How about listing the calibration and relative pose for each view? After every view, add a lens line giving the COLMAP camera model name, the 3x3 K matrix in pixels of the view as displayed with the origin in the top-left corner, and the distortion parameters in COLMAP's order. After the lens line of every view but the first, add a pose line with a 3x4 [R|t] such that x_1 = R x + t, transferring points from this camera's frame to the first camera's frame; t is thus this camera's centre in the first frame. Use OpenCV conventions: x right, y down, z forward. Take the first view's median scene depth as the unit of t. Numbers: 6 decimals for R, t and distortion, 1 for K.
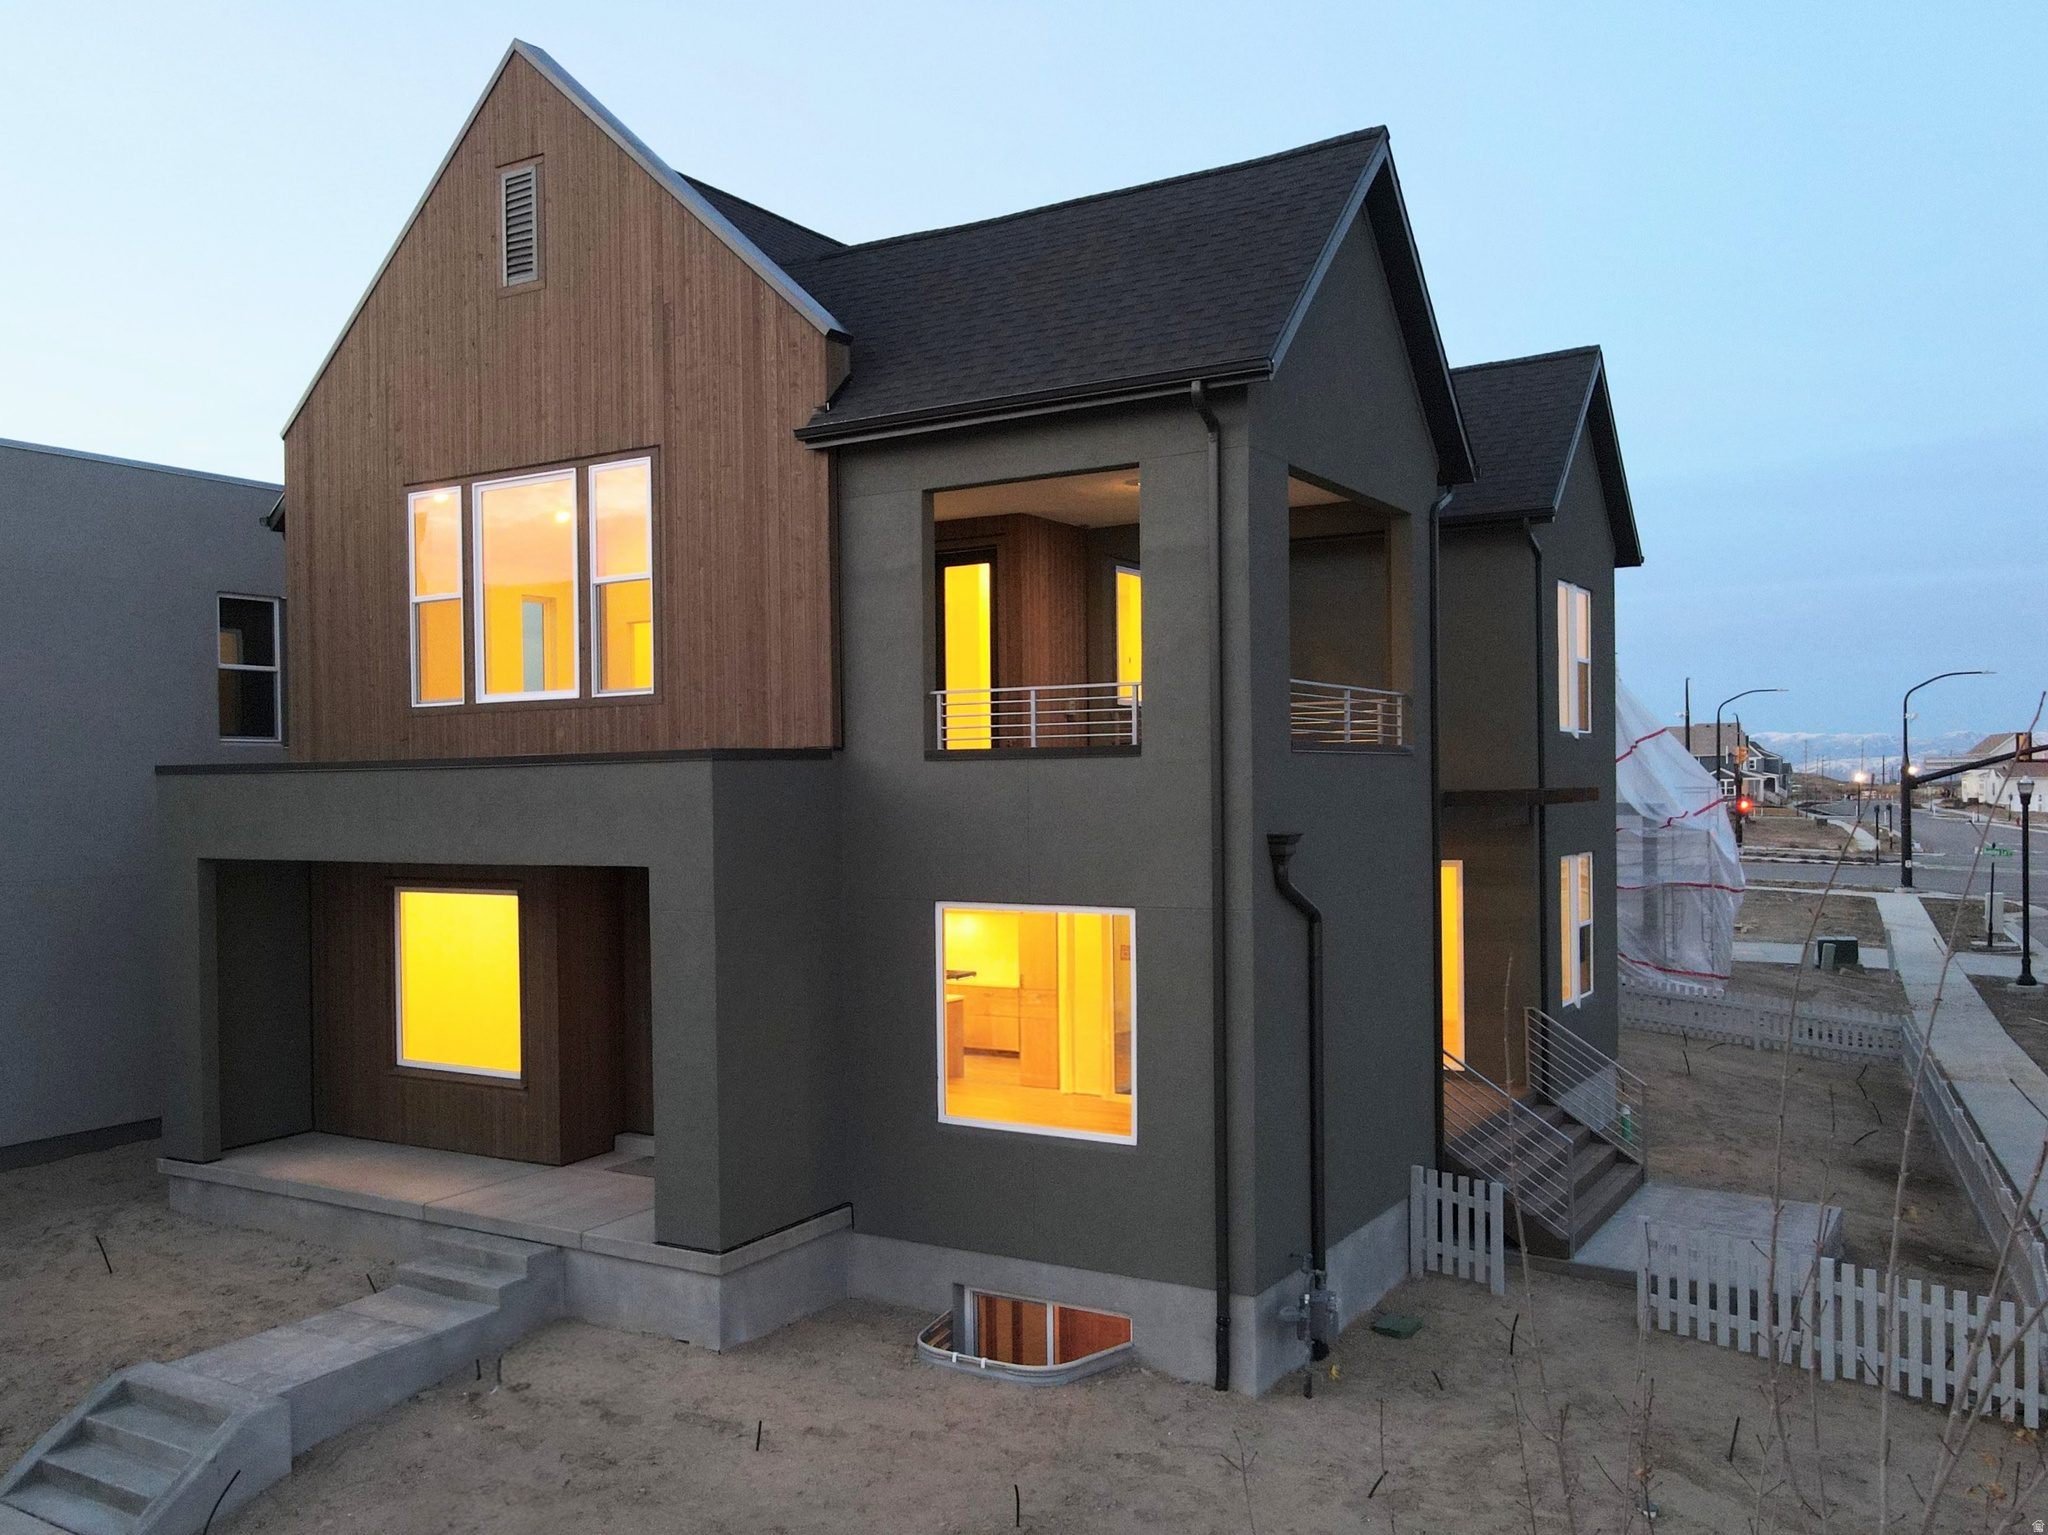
lens RADIAL K [[1514.4, 0, 1024.0], [0, 1514.4, 767.5], [0, 0, 1]] dist [0.001796, 0.000909]
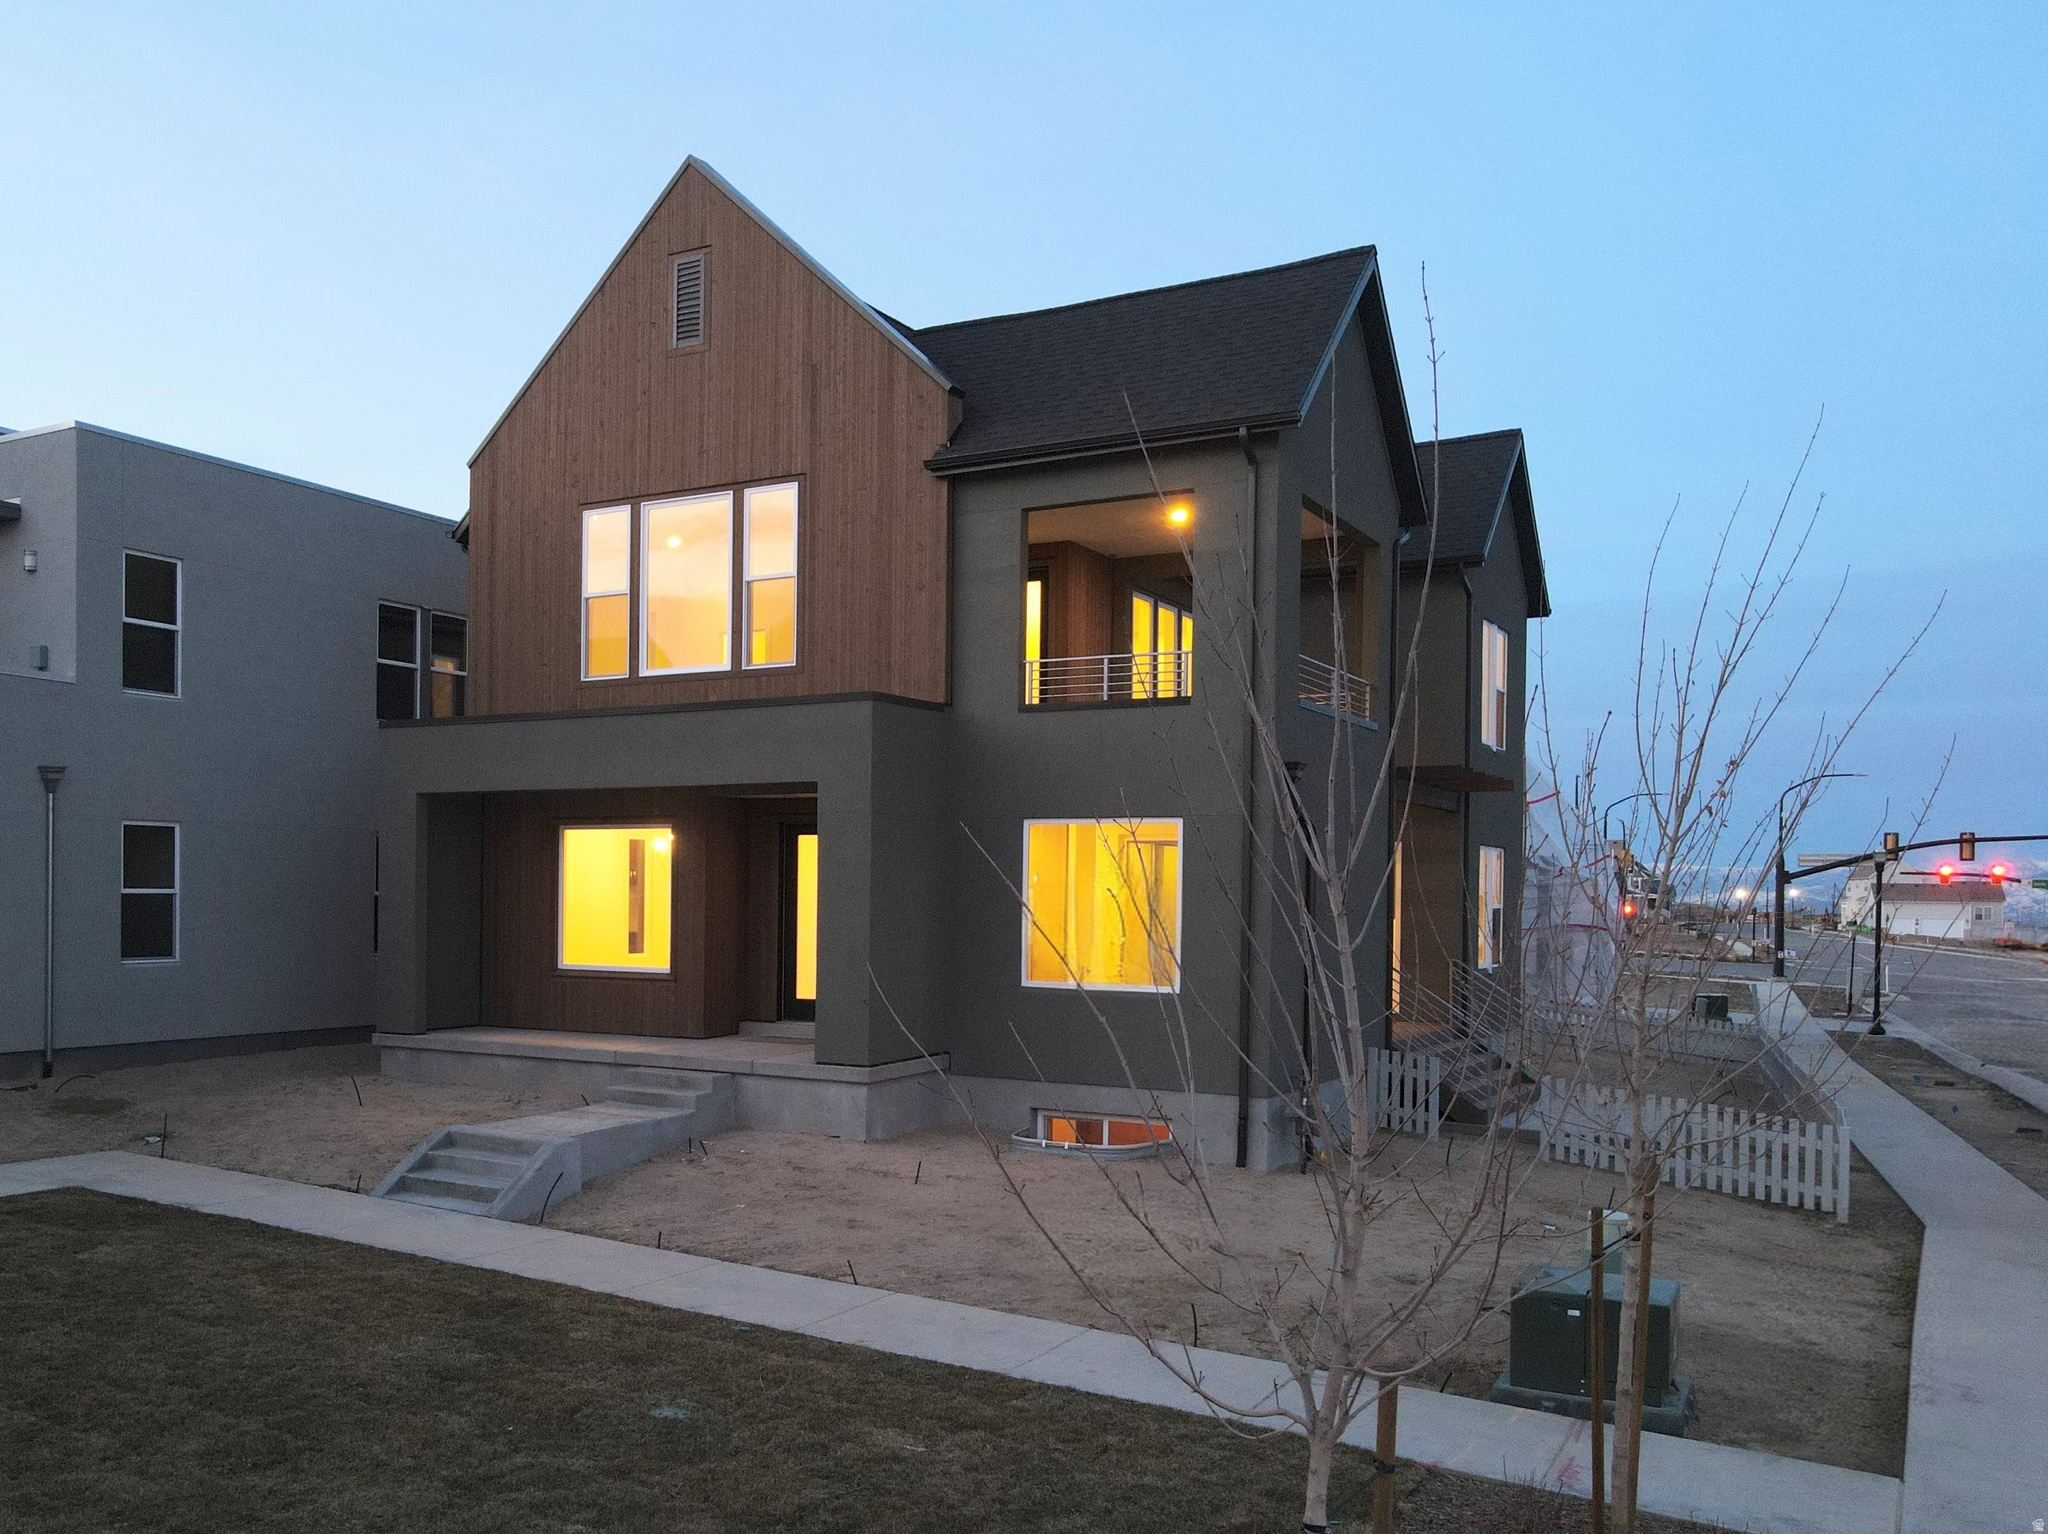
lens RADIAL K [[1488.0, 0, 955.8], [0, 1488.0, 855.1], [0, 0, 1]] dist [-0.001498, 0.001545]
pose [[0.999514, 0.024714, 0.018979, -0.127182], [-0.024682, 0.999694, -0.001923, 0.111084], [-0.019021, 0.001454, 0.999818, -0.268812]]
